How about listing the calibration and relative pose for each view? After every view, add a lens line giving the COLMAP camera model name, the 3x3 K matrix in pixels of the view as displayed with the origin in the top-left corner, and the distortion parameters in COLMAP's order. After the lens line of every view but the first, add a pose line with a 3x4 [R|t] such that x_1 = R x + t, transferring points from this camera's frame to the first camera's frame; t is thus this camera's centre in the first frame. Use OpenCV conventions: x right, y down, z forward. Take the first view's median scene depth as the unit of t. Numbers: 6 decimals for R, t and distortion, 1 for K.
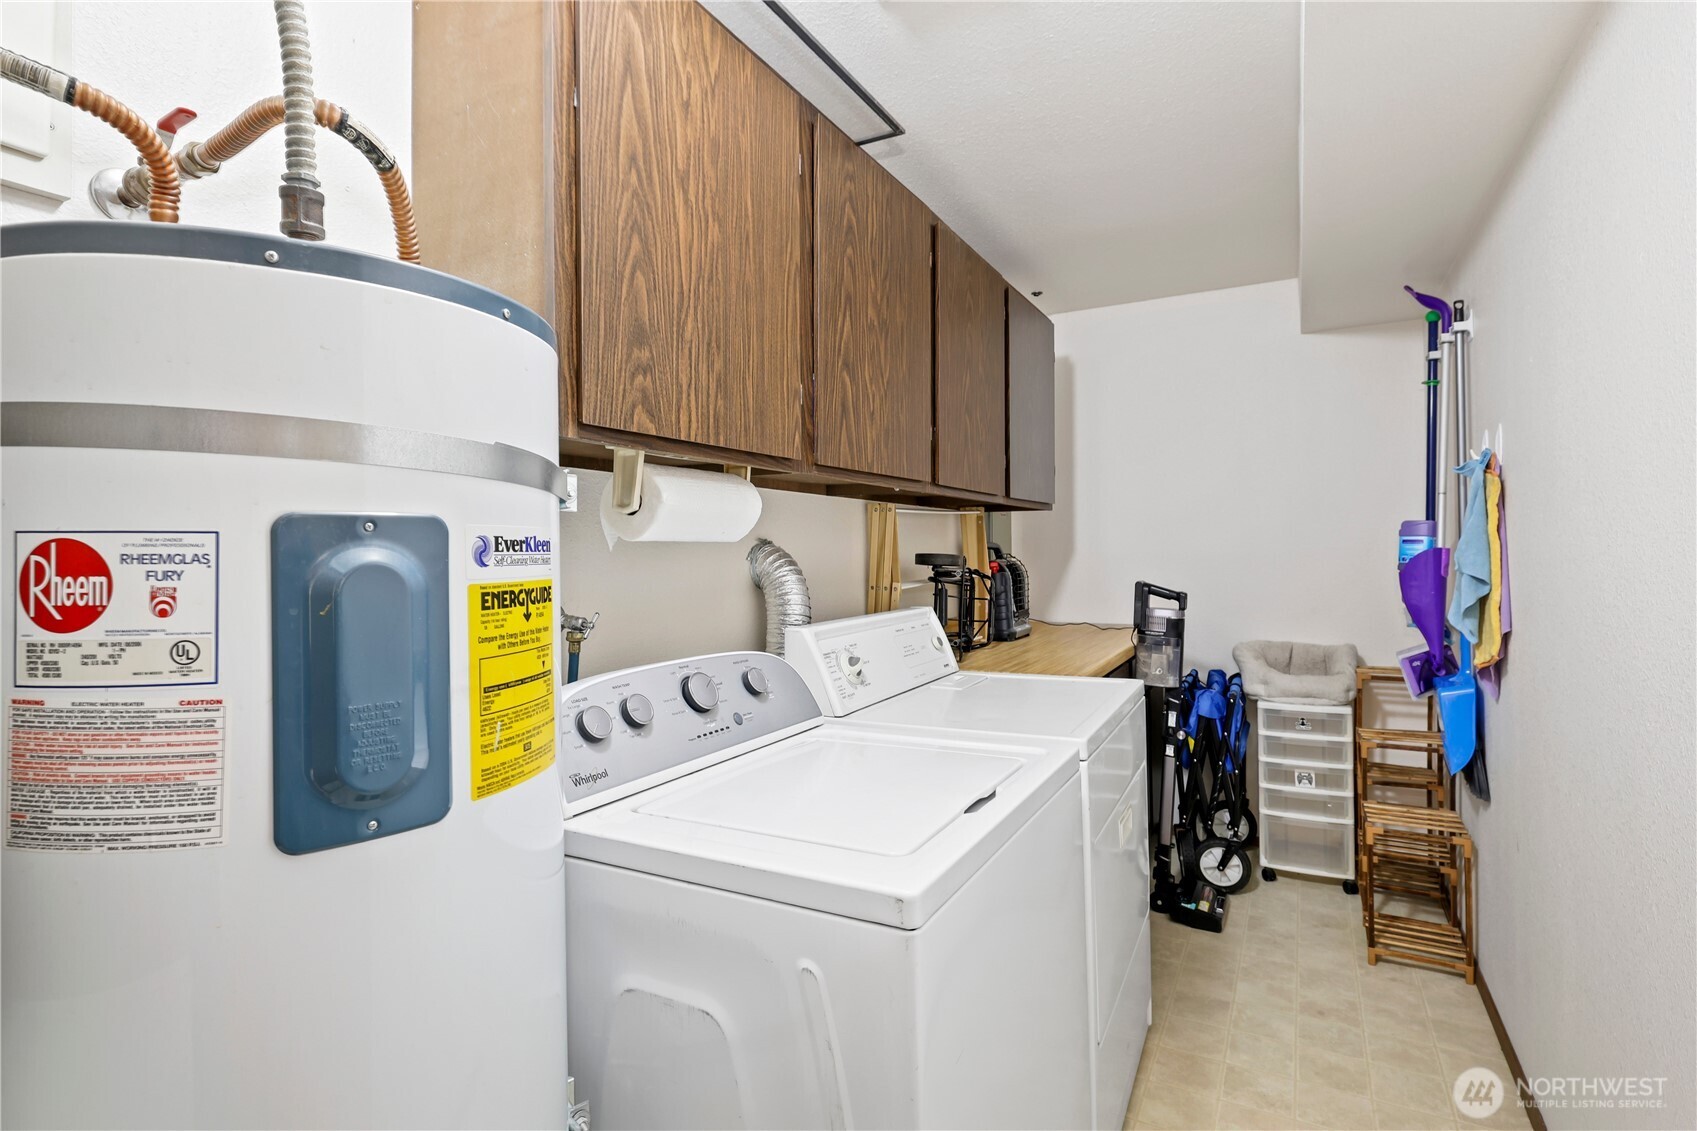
lens RADIAL K [[820.5, 0, 847.6], [0, 820.5, 558.0], [0, 0, 1]] dist [-0.000343, -0.001189]
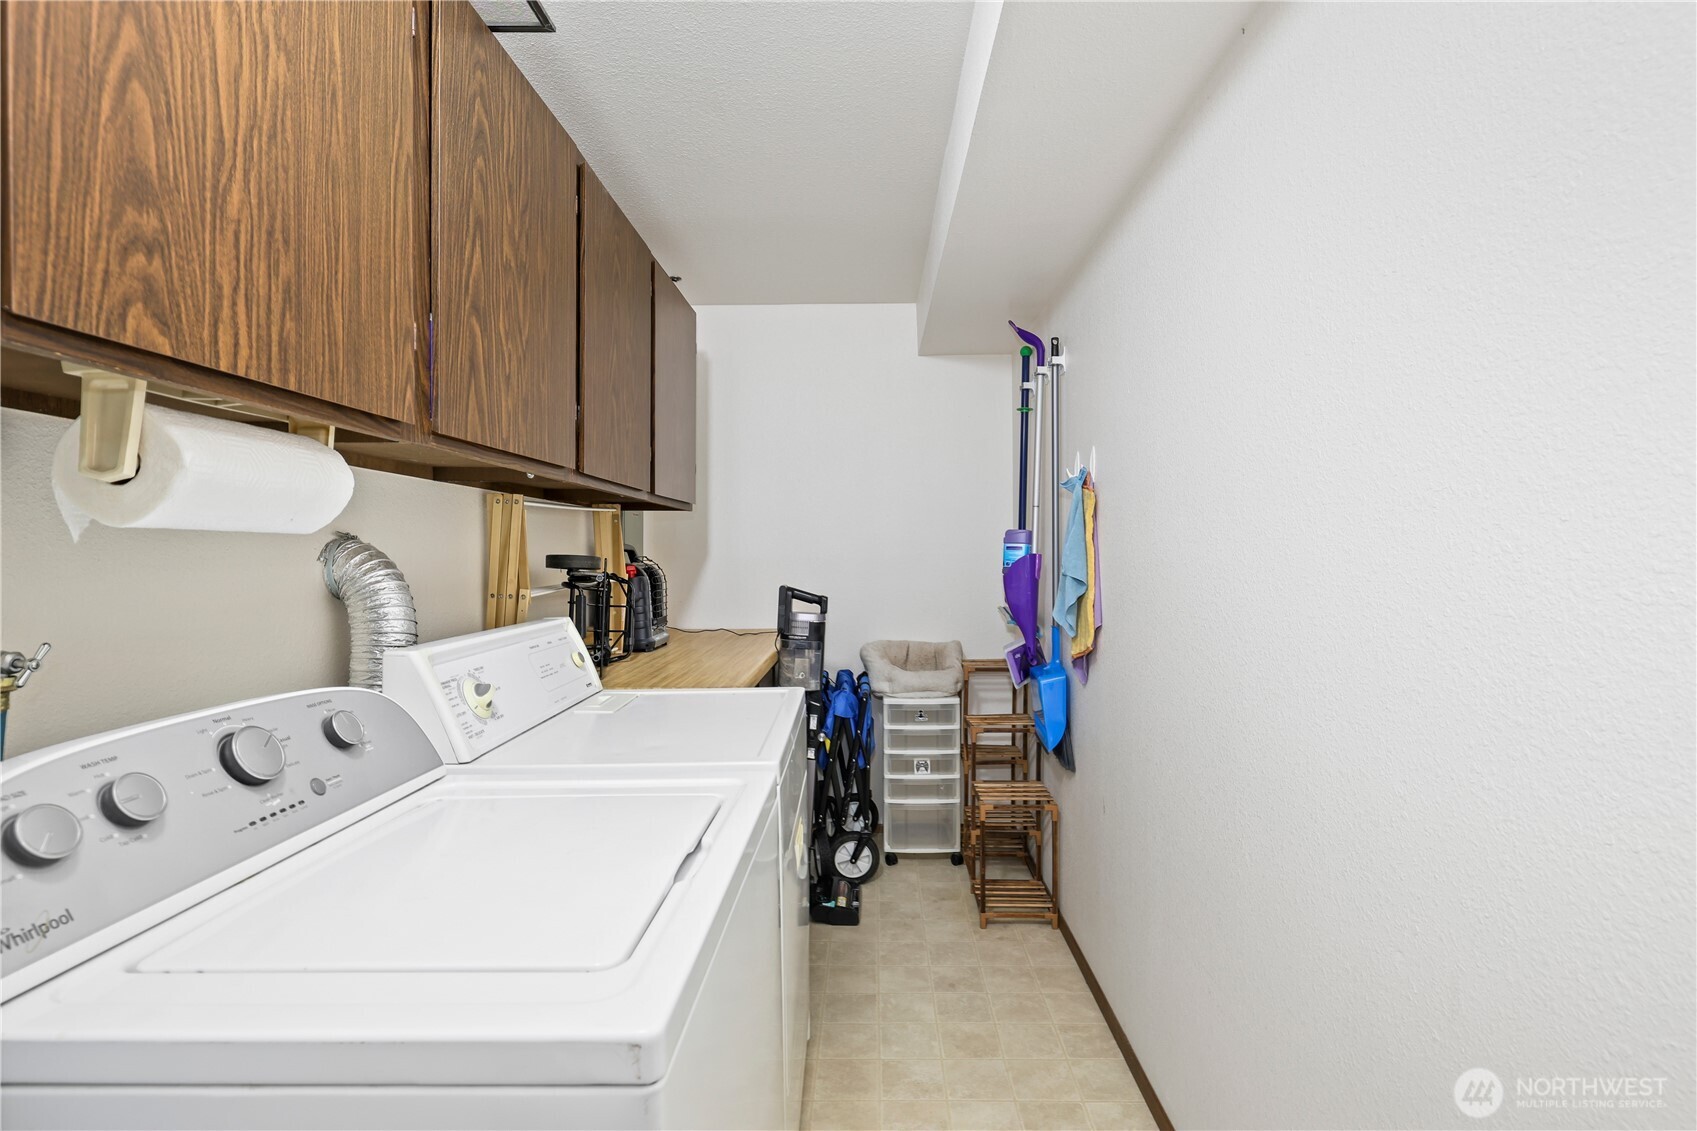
lens RADIAL K [[820.5, 0, 855.1], [0, 820.5, 571.7], [0, 0, 1]] dist [-0.000343, -0.001189]
pose [[0.884990, -0.000900, 0.465610, -0.038895], [-0.003739, 0.999952, 0.009040, 0.003713], [-0.465596, -0.009741, 0.884944, 0.124512]]
